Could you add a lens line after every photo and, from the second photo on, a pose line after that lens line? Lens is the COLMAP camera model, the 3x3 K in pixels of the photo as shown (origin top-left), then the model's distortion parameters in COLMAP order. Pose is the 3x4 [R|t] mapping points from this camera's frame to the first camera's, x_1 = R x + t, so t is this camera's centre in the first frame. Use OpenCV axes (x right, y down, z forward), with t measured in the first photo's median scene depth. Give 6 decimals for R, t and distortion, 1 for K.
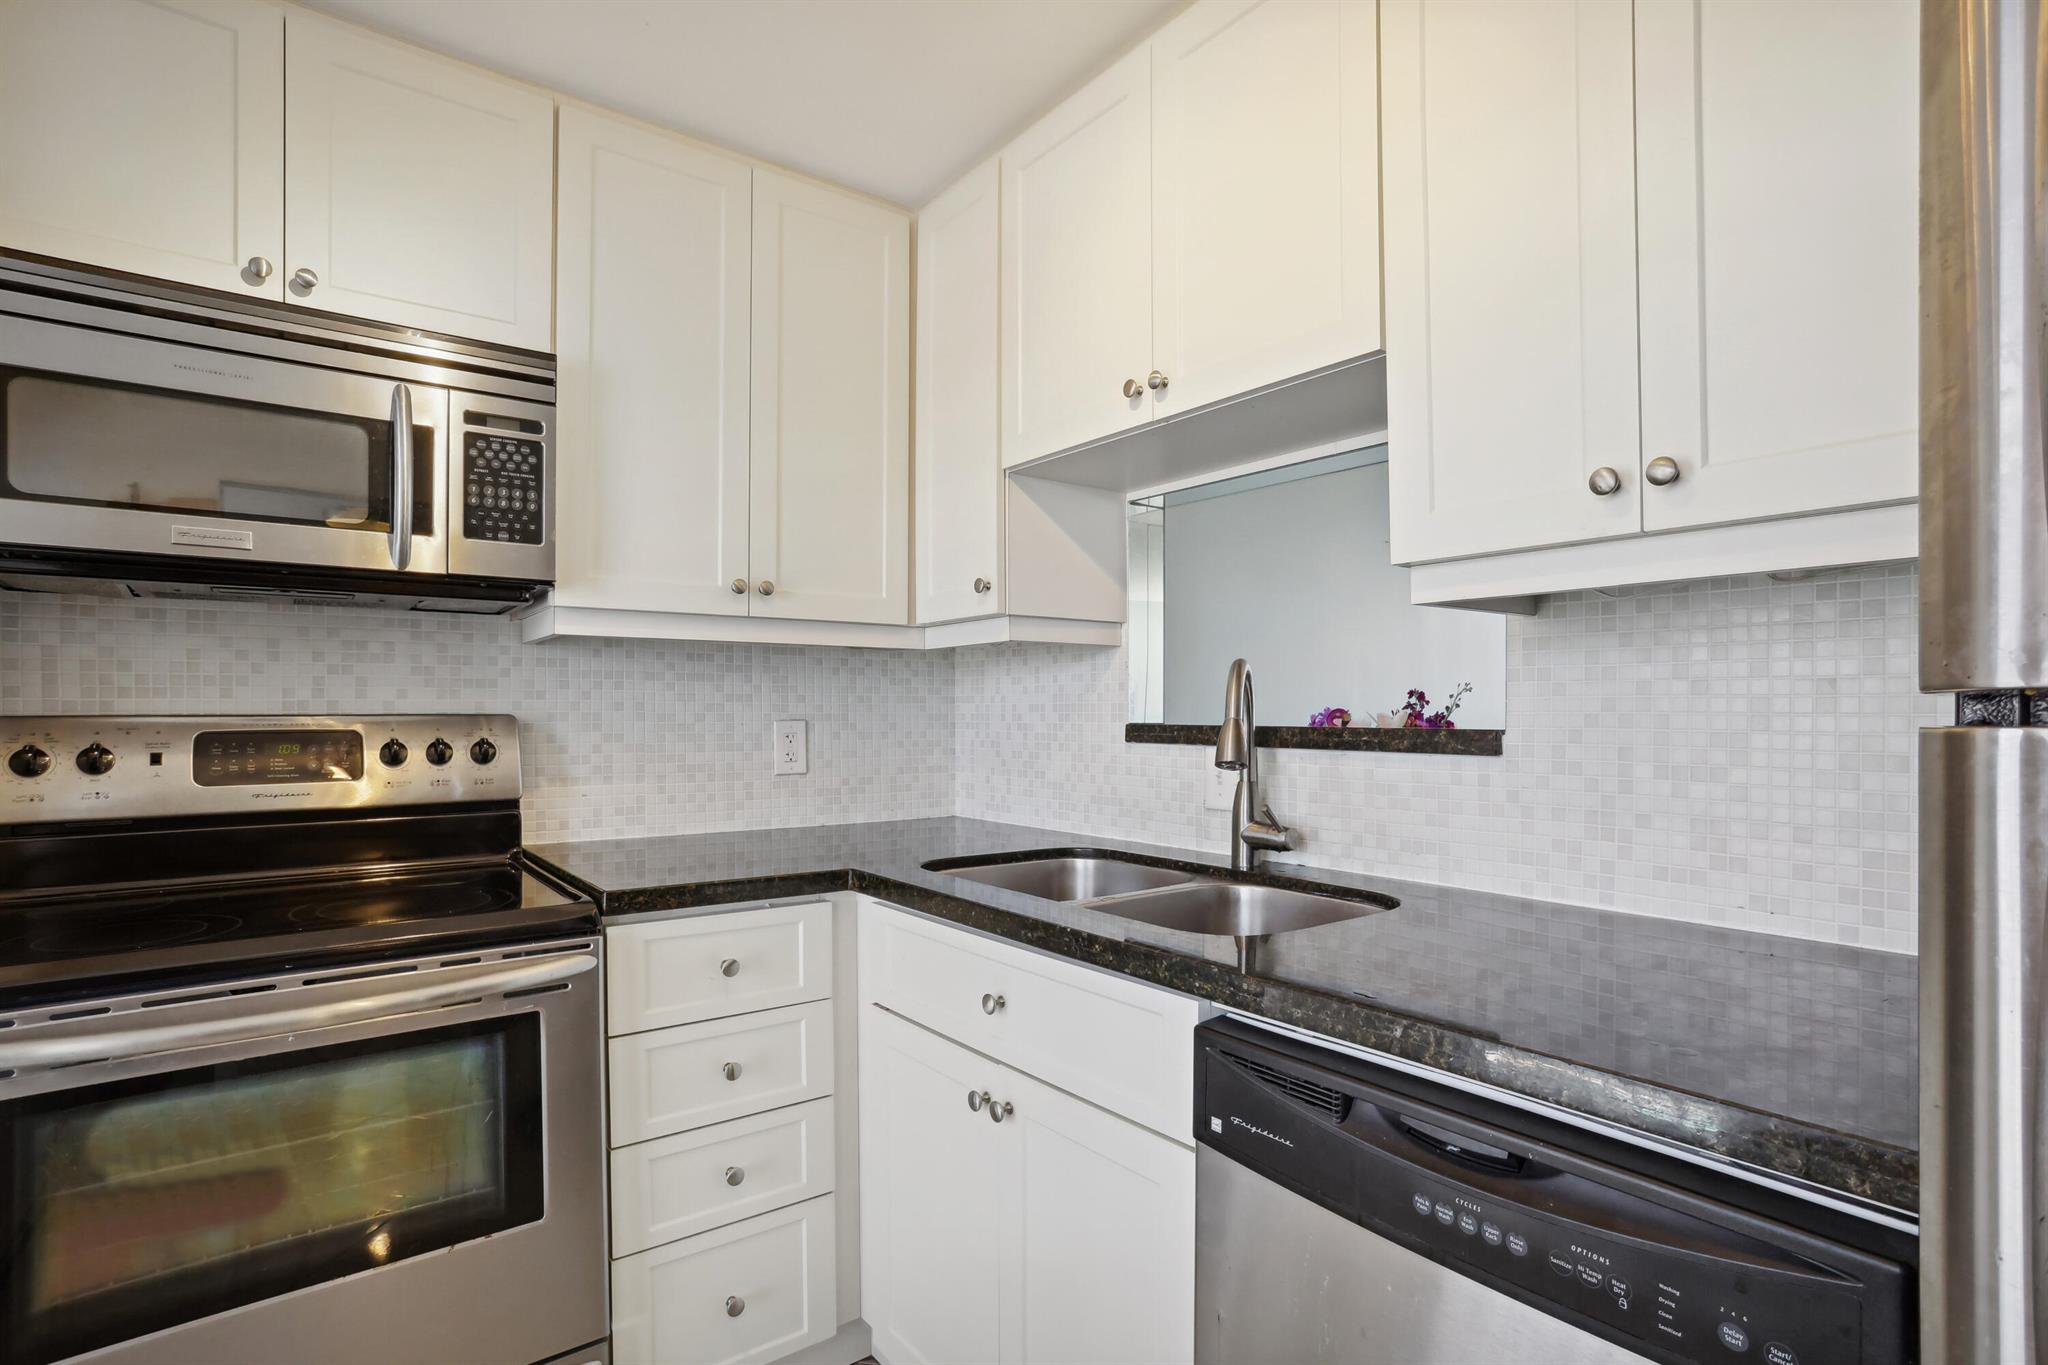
lens RADIAL K [[1014.8, 0, 1010.2], [0, 1014.8, 715.8], [0, 0, 1]] dist [-0.042325, 0.024665]
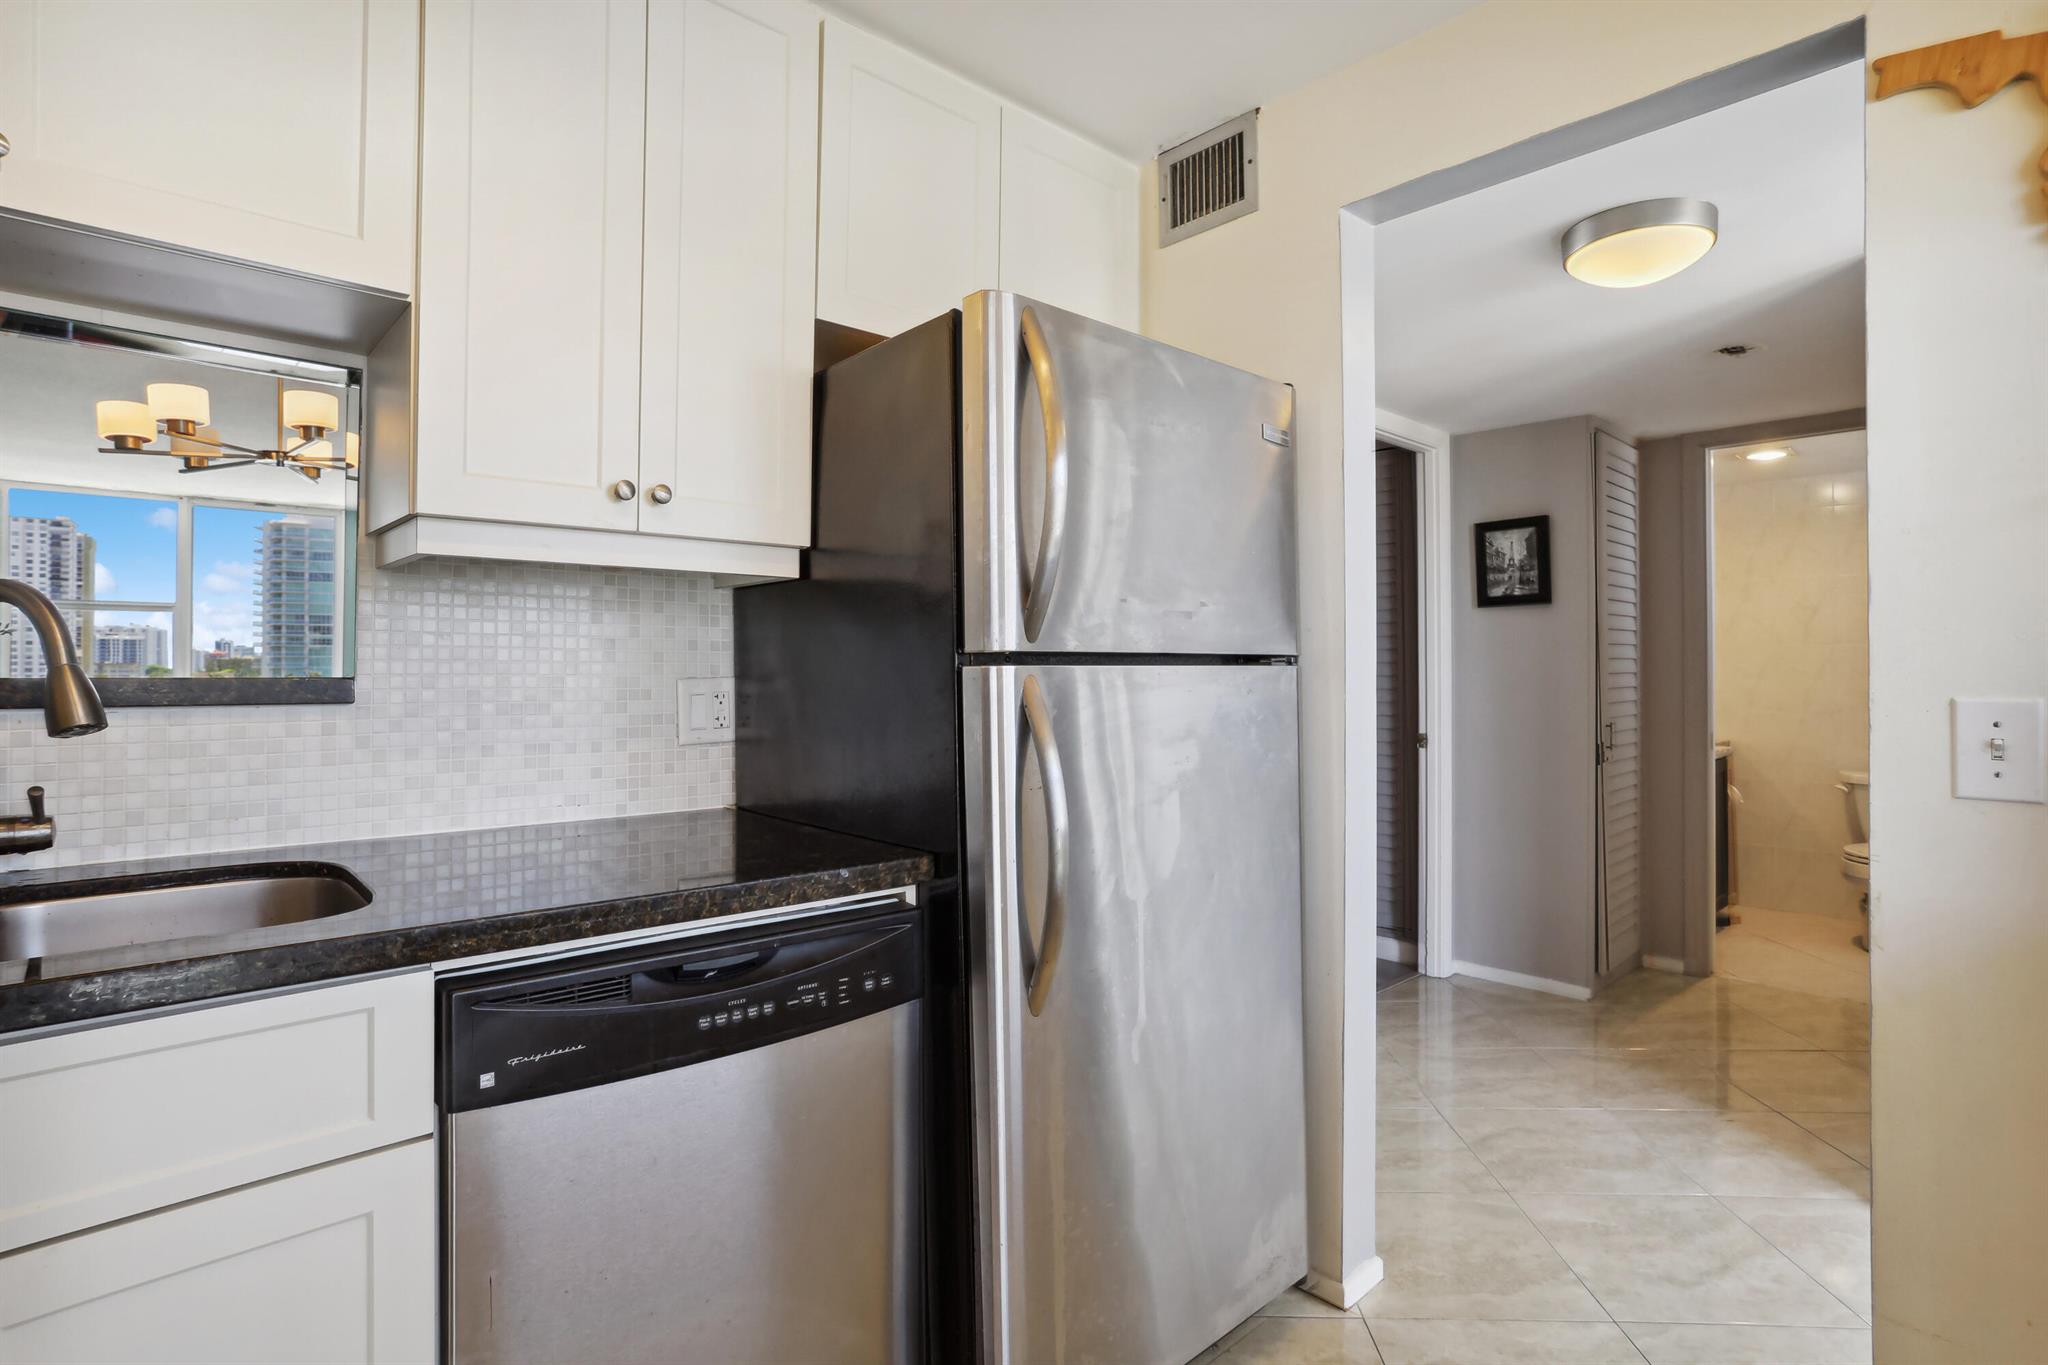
lens RADIAL K [[1014.8, 0, 1038.4], [0, 1014.8, 691.9], [0, 0, 1]] dist [-0.042325, 0.024665]
pose [[-0.098832, -0.021918, 0.994863, -0.524014], [0.005027, 0.999734, 0.022525, 0.008035], [-0.995091, 0.007227, -0.098696, 0.369574]]
